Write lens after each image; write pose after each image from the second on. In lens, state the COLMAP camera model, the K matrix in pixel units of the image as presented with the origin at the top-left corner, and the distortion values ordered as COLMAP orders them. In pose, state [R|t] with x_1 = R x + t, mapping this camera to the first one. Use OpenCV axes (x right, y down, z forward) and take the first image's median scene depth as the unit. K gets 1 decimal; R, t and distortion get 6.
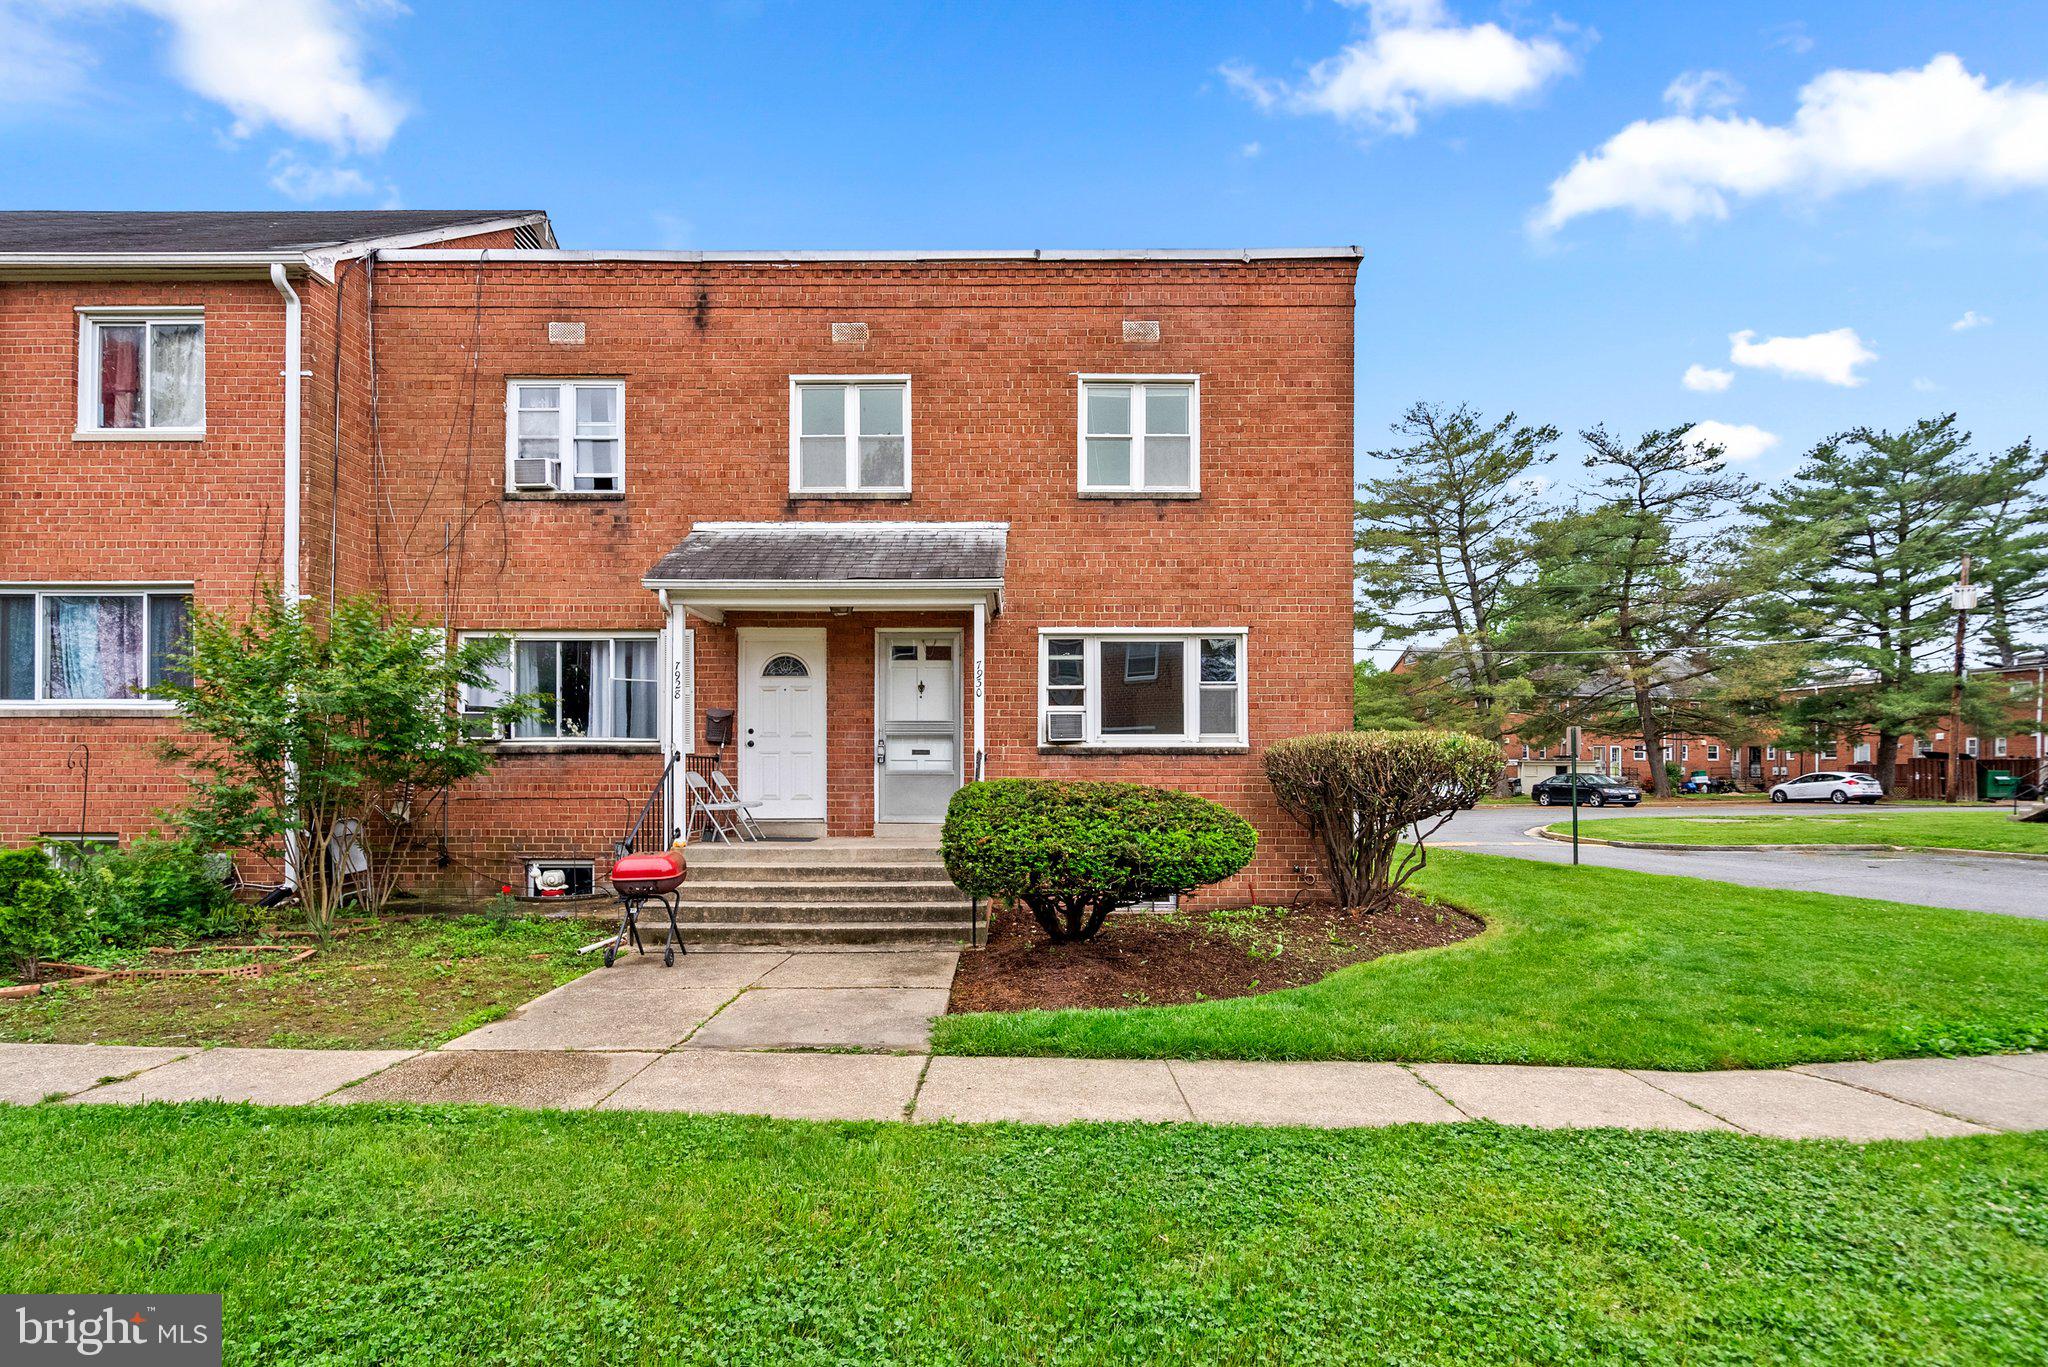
lens RADIAL K [[987.8, 0, 990.5], [0, 987.8, 778.4], [0, 0, 1]] dist [-0.001855, -0.000153]
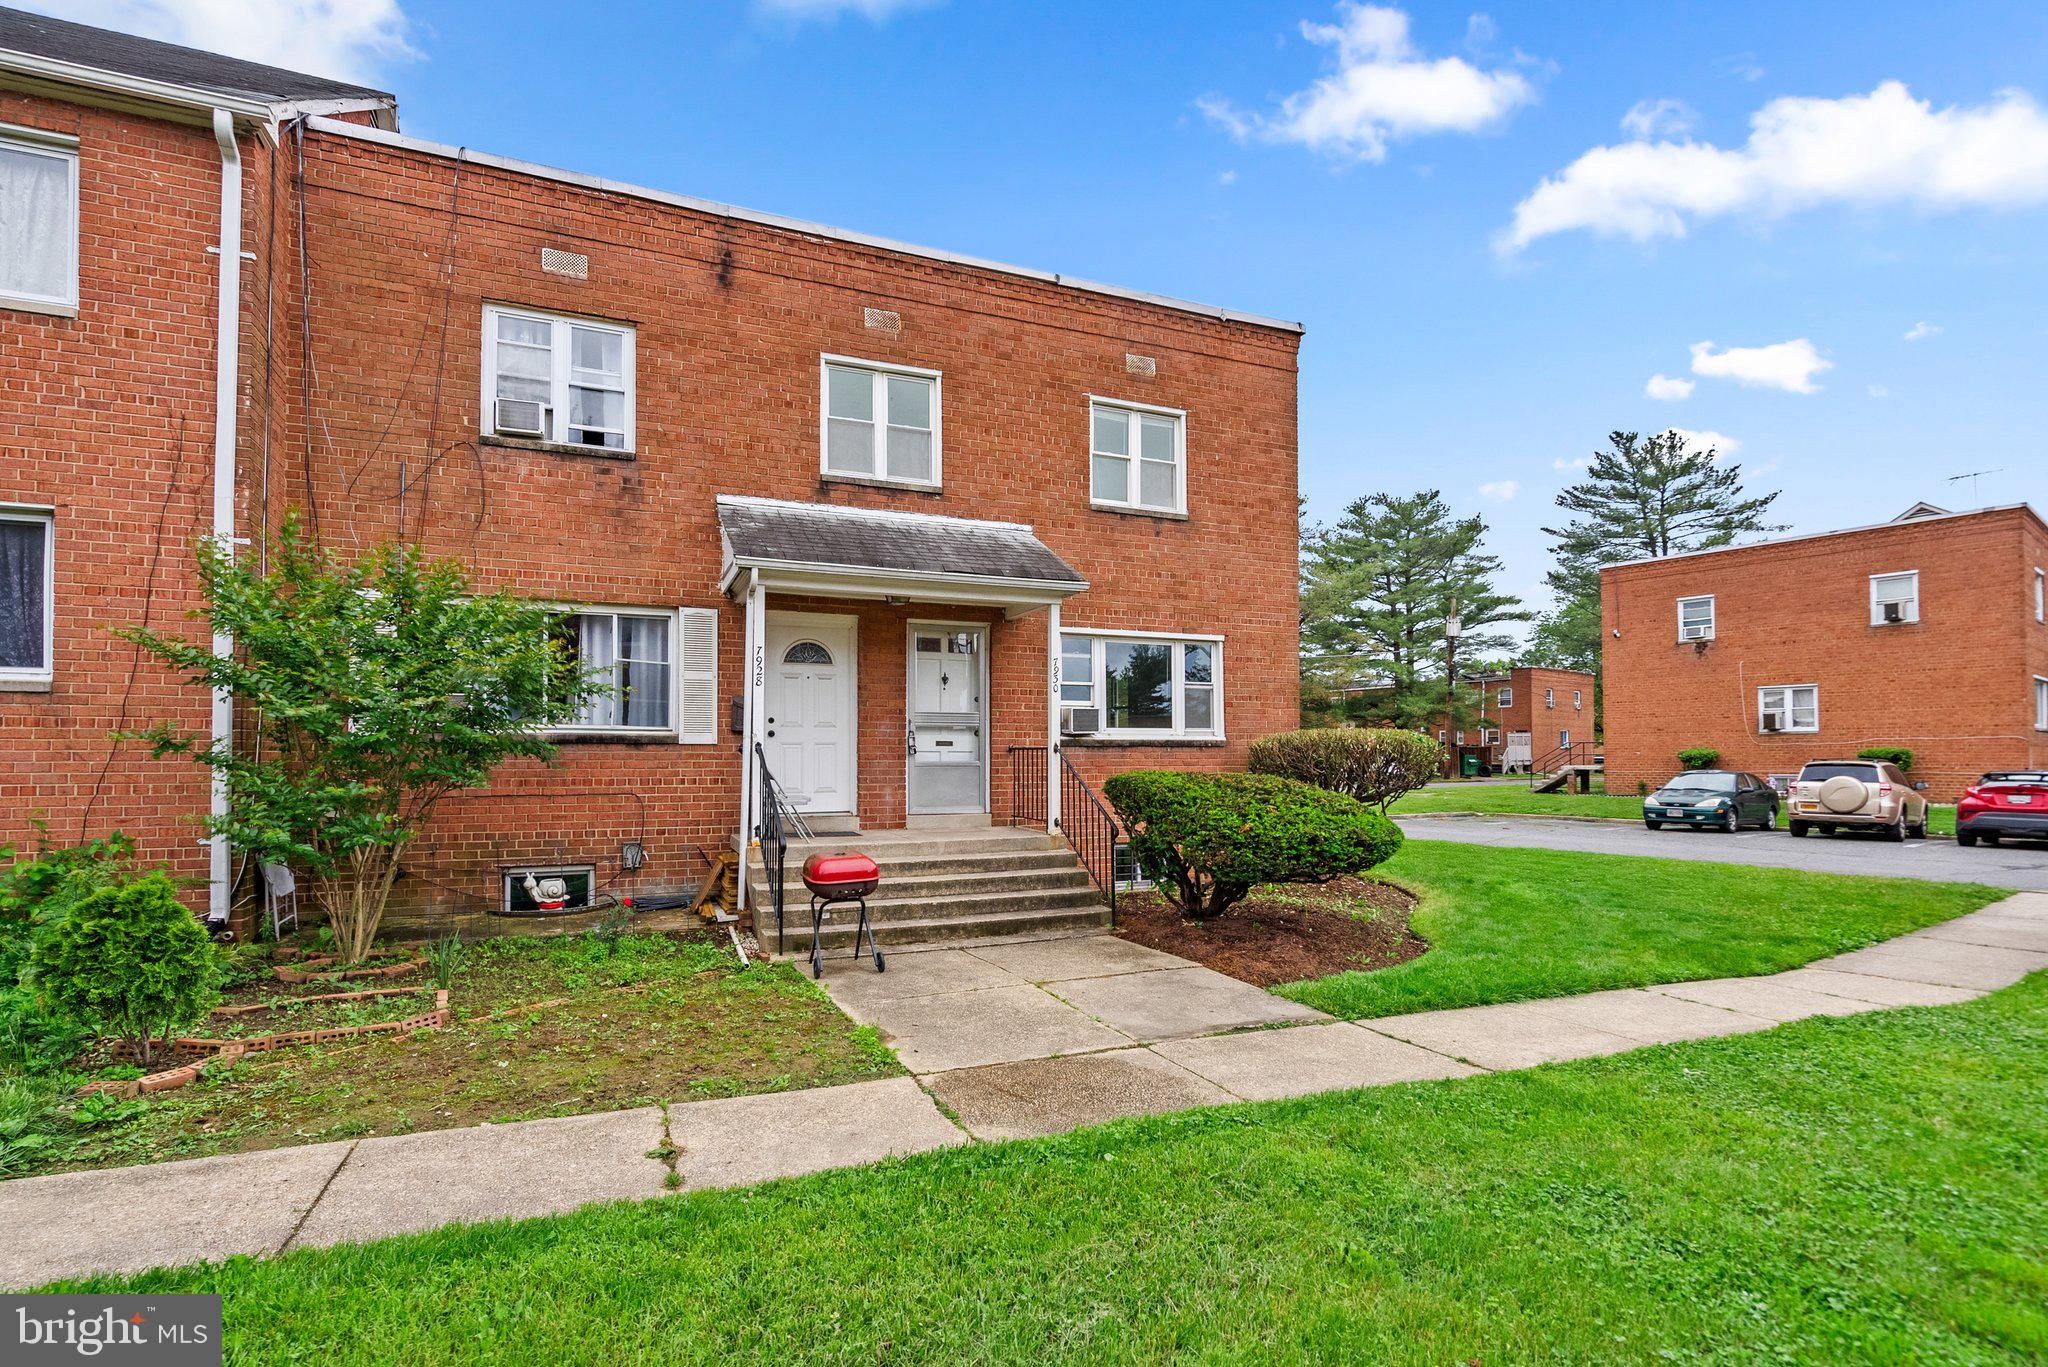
lens RADIAL K [[970.5, 0, 1020.6], [0, 970.5, 741.7], [0, 0, 1]] dist [-0.001168, 0.000079]
pose [[0.919854, 0.004729, 0.392233, -0.395068], [0.003634, 0.999782, -0.020577, -0.007681], [-0.392245, 0.020353, 0.919636, 0.058393]]
